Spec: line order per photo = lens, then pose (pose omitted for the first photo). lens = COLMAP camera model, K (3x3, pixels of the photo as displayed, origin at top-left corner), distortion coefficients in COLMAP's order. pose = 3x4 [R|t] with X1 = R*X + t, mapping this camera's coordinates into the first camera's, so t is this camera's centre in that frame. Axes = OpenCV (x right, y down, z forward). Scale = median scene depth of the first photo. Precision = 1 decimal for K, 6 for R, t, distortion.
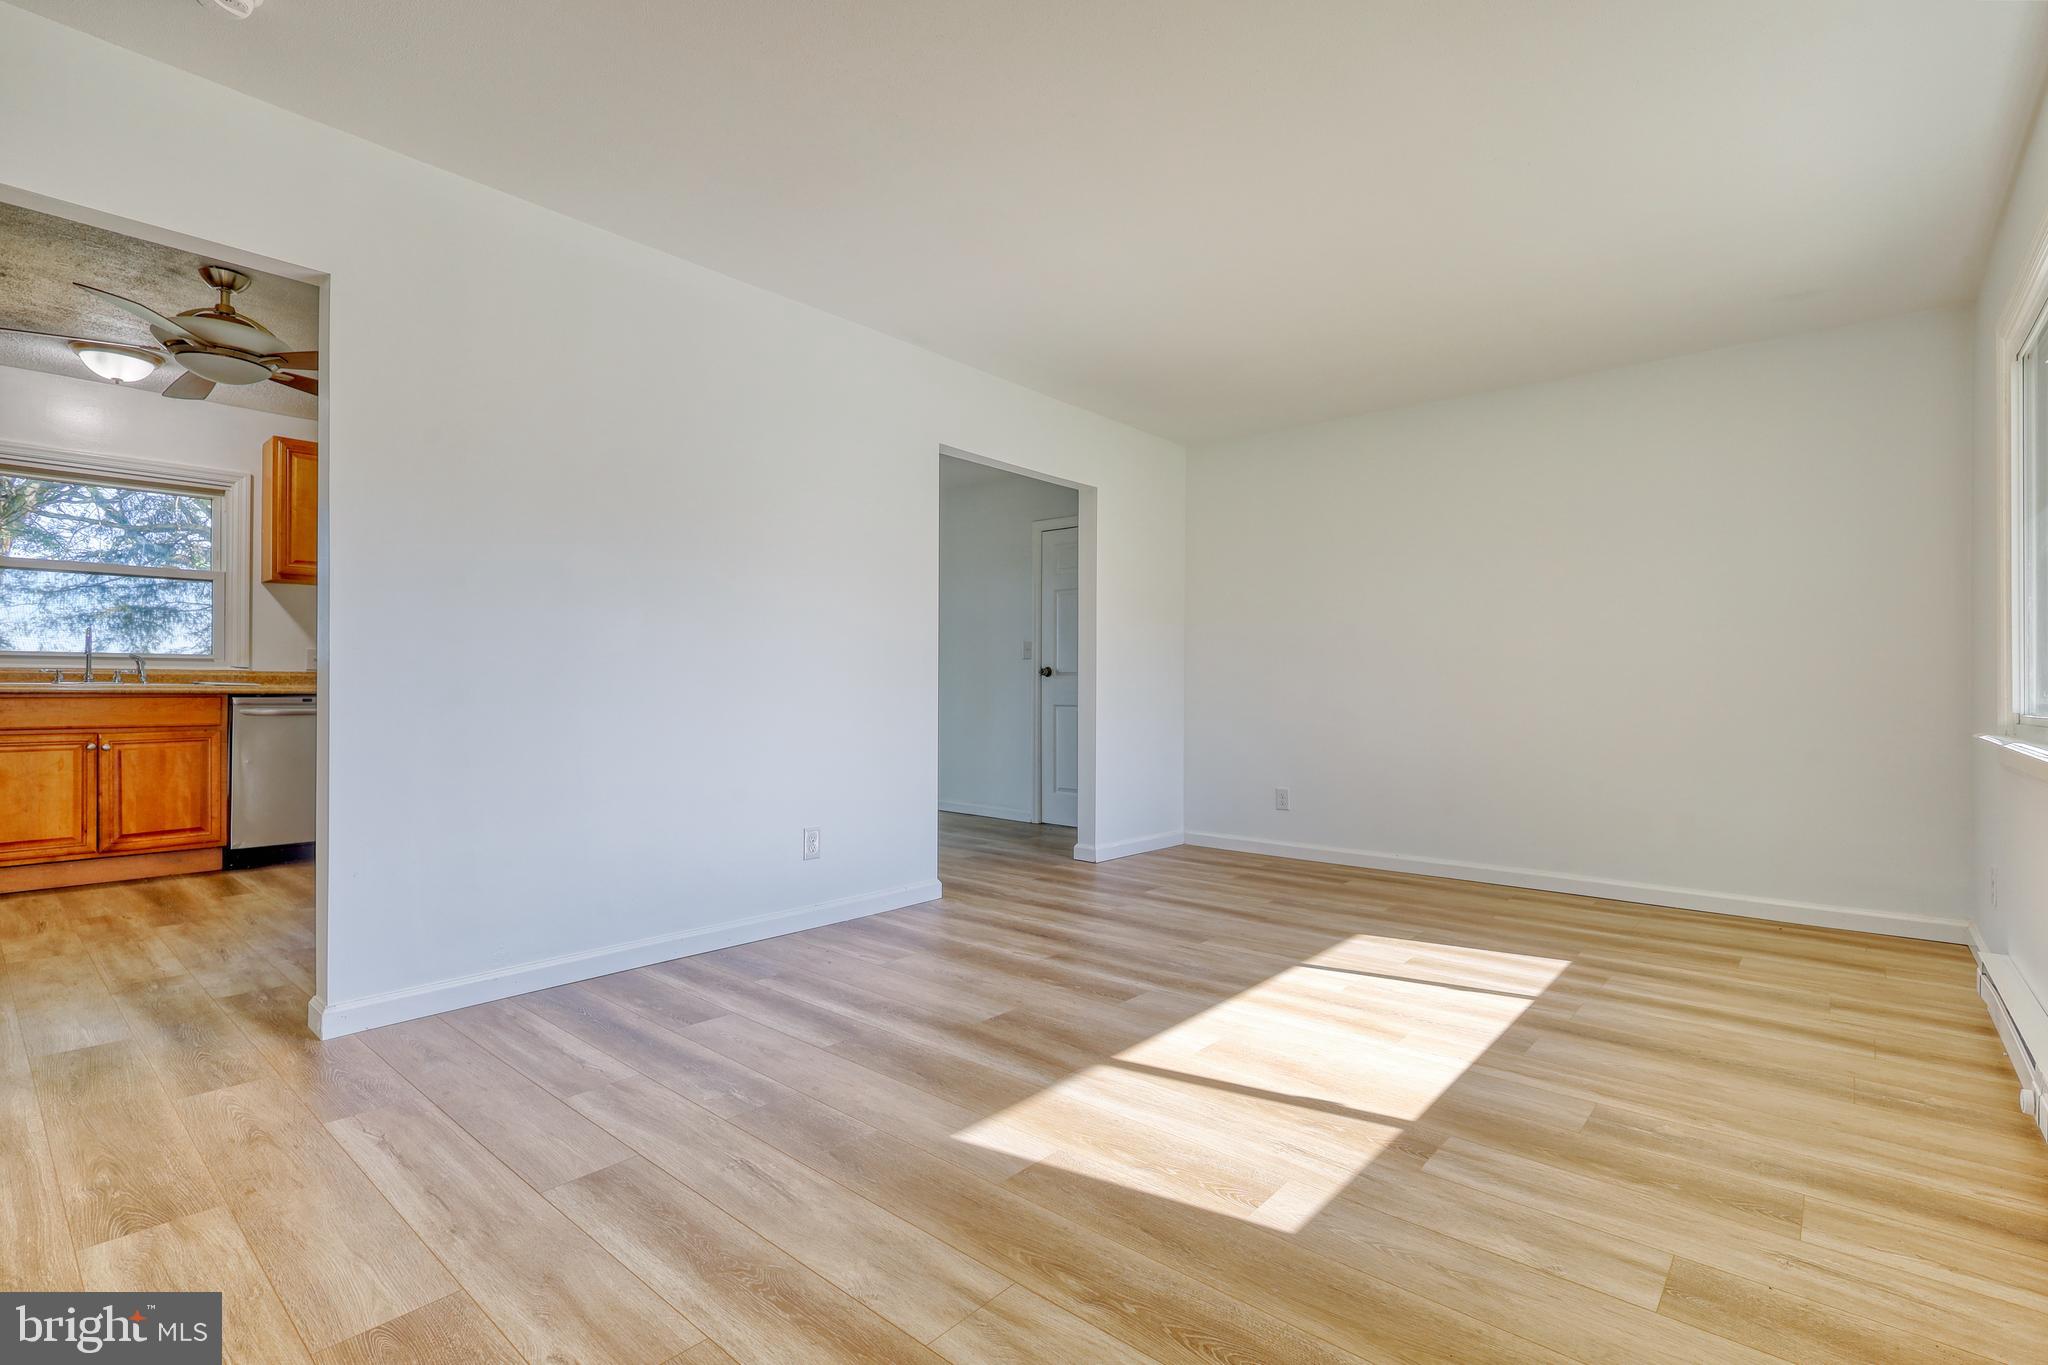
lens RADIAL K [[942.7, 0, 1021.6], [0, 942.7, 682.3], [0, 0, 1]] dist [-0.003701, 0.000970]
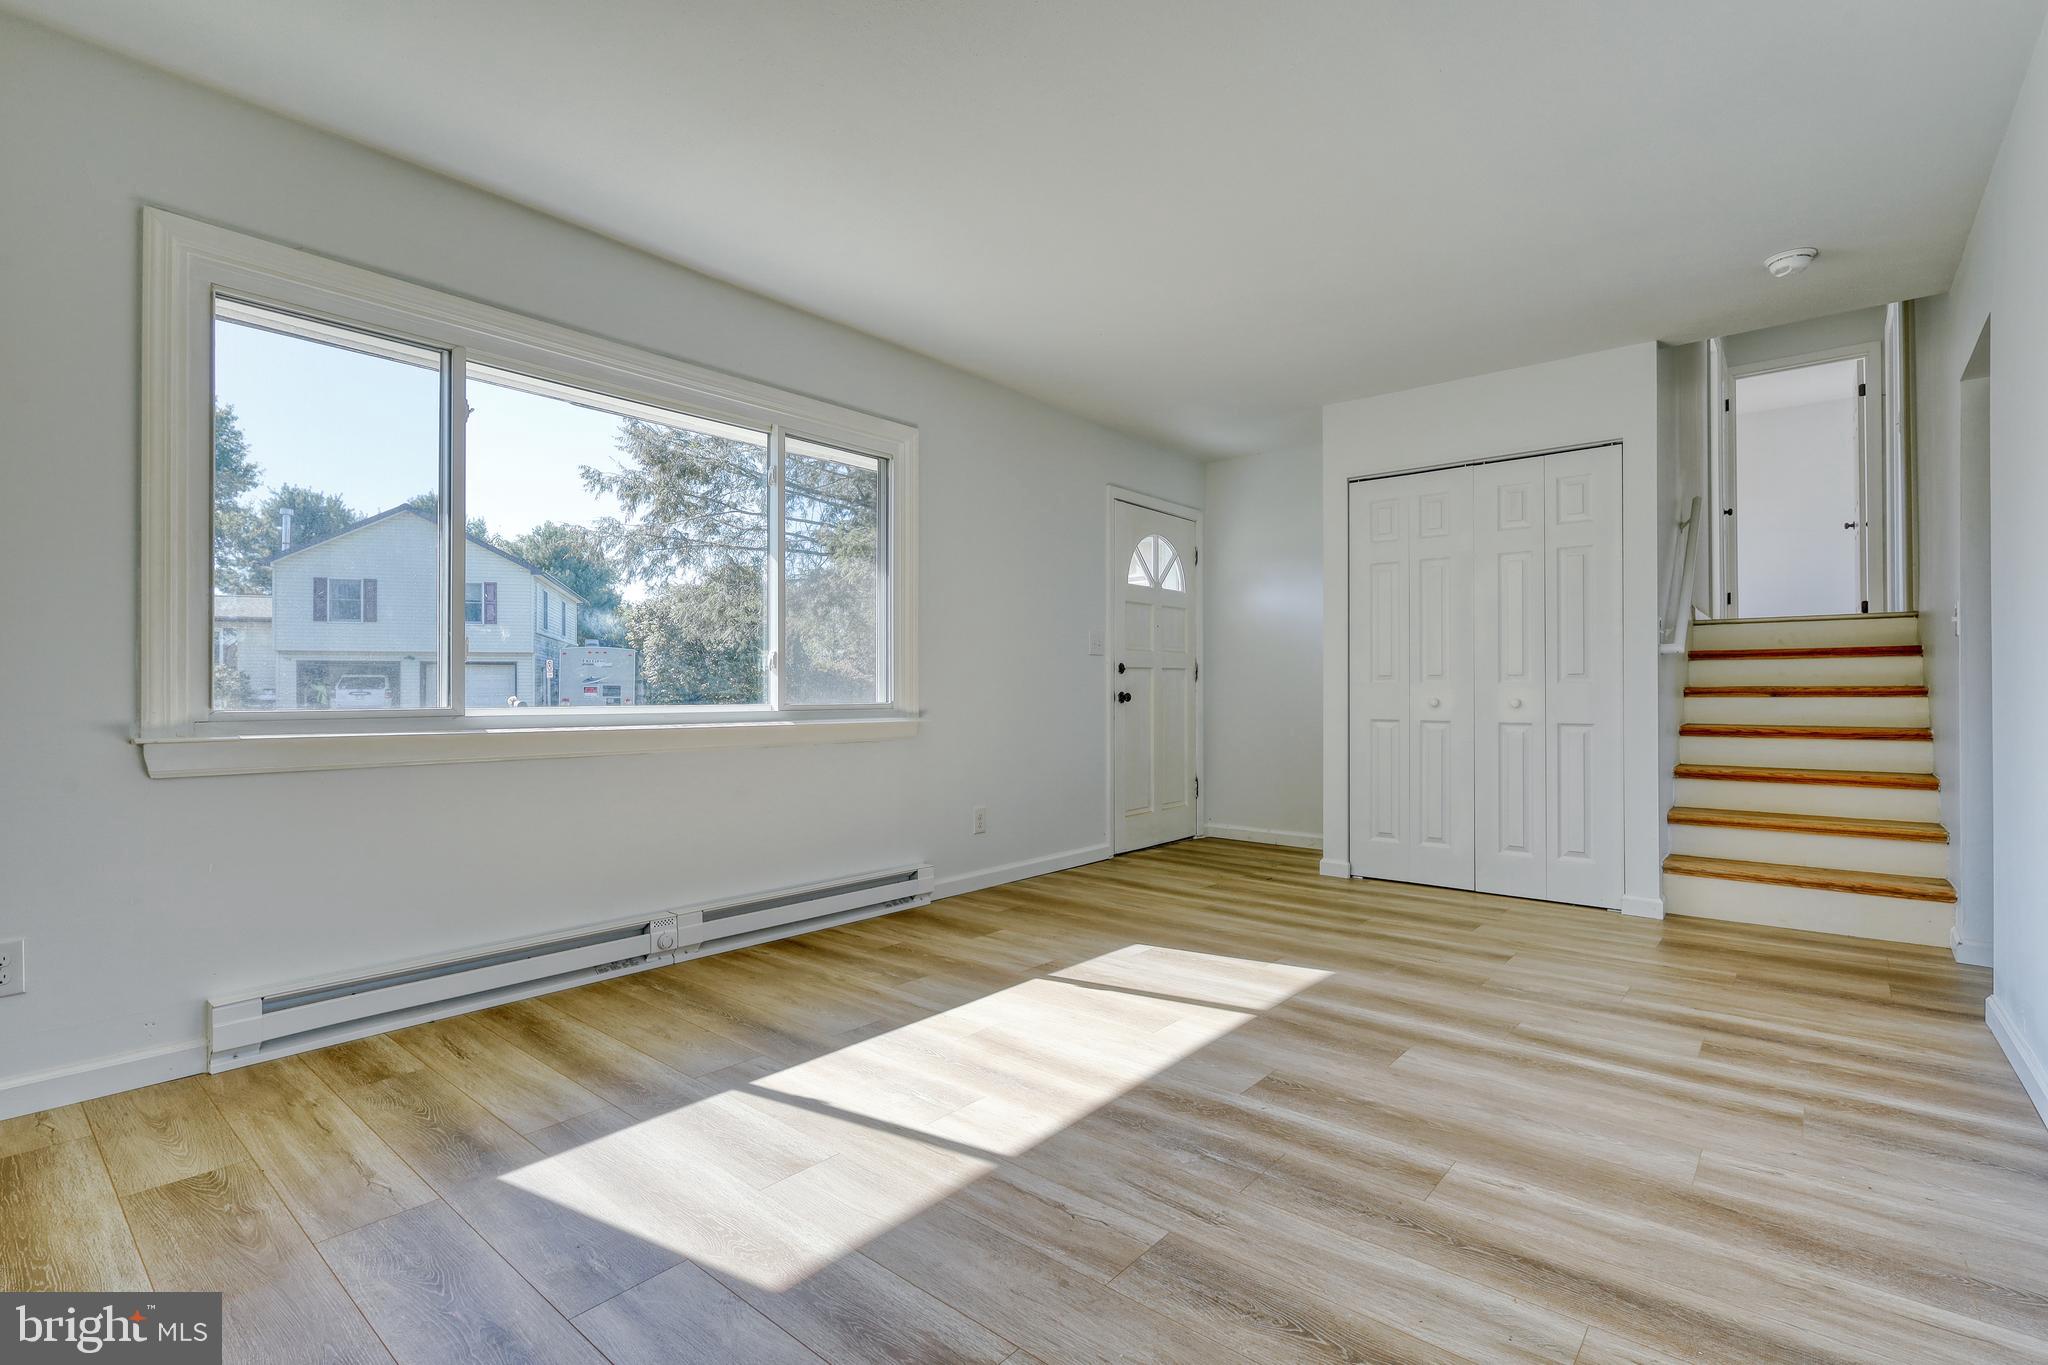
lens RADIAL K [[942.7, 0, 1024.0], [0, 942.7, 691.2], [0, 0, 1]] dist [-0.003701, 0.000970]
pose [[-0.999848, -0.009495, -0.014645, 0.347331], [-0.009394, 0.999932, -0.006928, 0.016089], [0.014710, -0.006789, -0.999869, 1.879605]]
